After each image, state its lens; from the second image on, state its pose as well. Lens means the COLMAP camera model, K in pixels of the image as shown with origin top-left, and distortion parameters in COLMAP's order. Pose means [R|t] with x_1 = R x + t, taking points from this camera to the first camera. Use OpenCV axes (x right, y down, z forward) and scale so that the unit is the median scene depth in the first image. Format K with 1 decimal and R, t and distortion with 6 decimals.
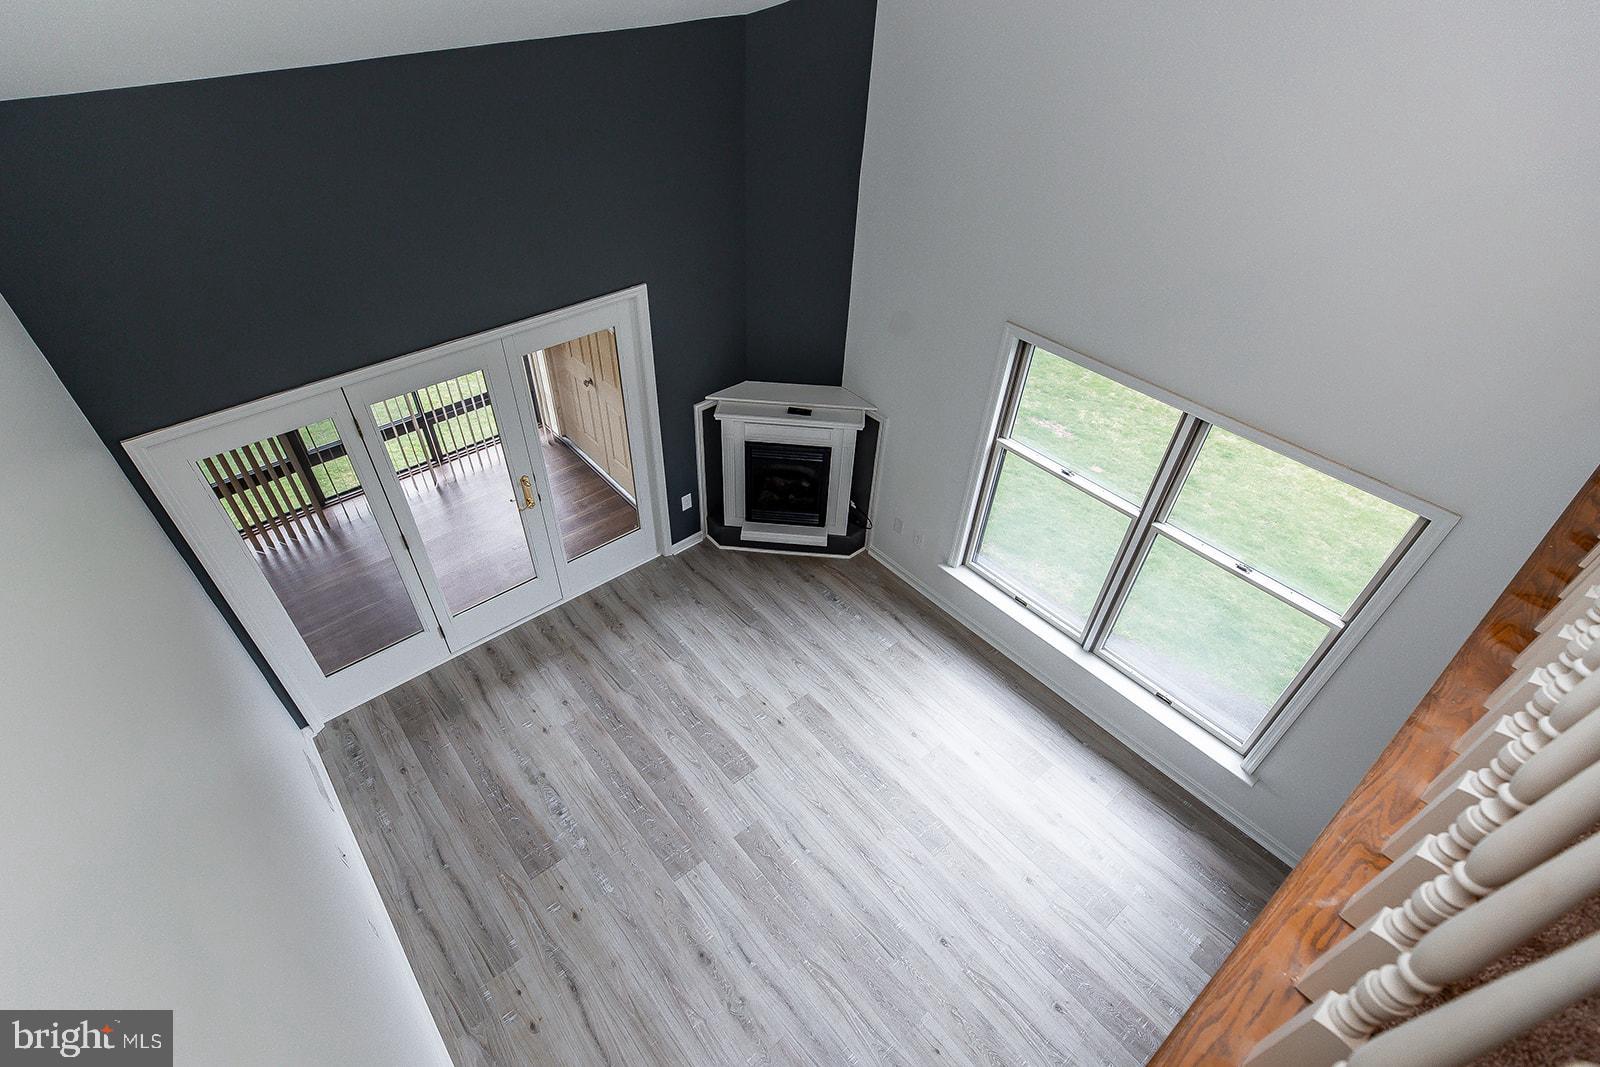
lens RADIAL K [[752.6, 0, 796.5], [0, 752.6, 544.9], [0, 0, 1]] dist [-0.019909, 0.005217]
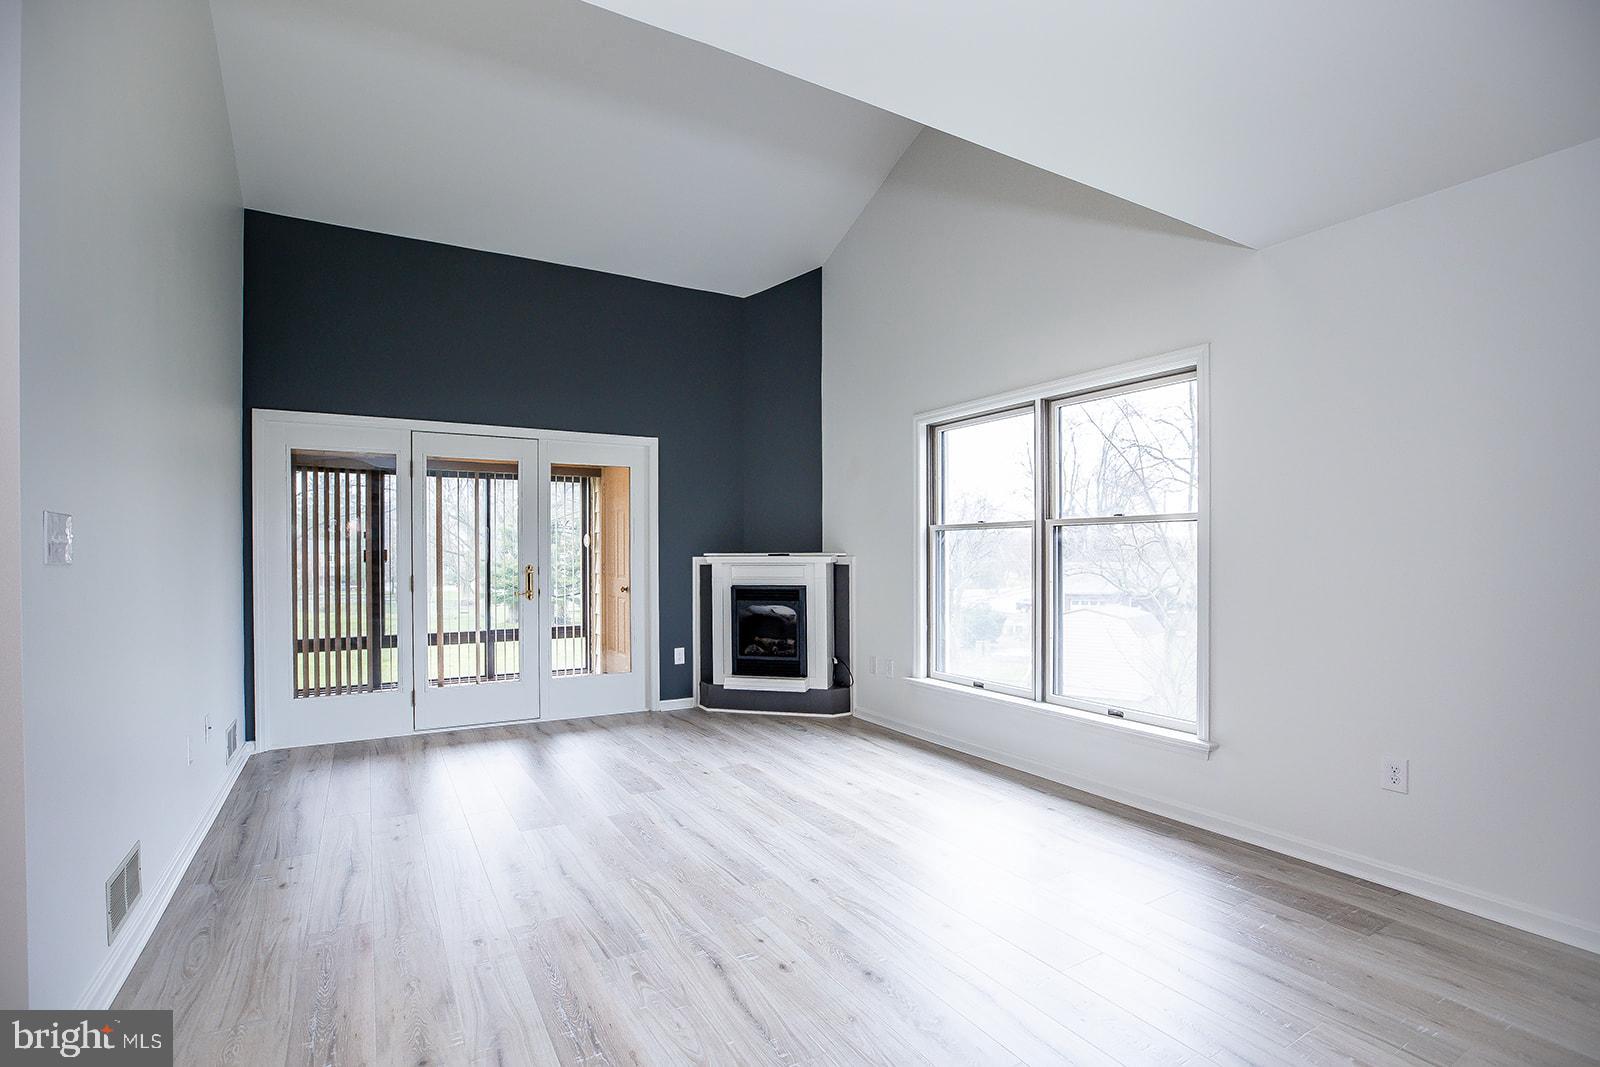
lens RADIAL K [[752.6, 0, 827.5], [0, 752.6, 559.1], [0, 0, 1]] dist [-0.019909, 0.005217]
pose [[0.987936, -0.043237, -0.148702, 0.246338], [-0.066709, 0.747753, -0.660618, 0.576623], [0.139755, 0.662568, 0.735848, 0.160404]]
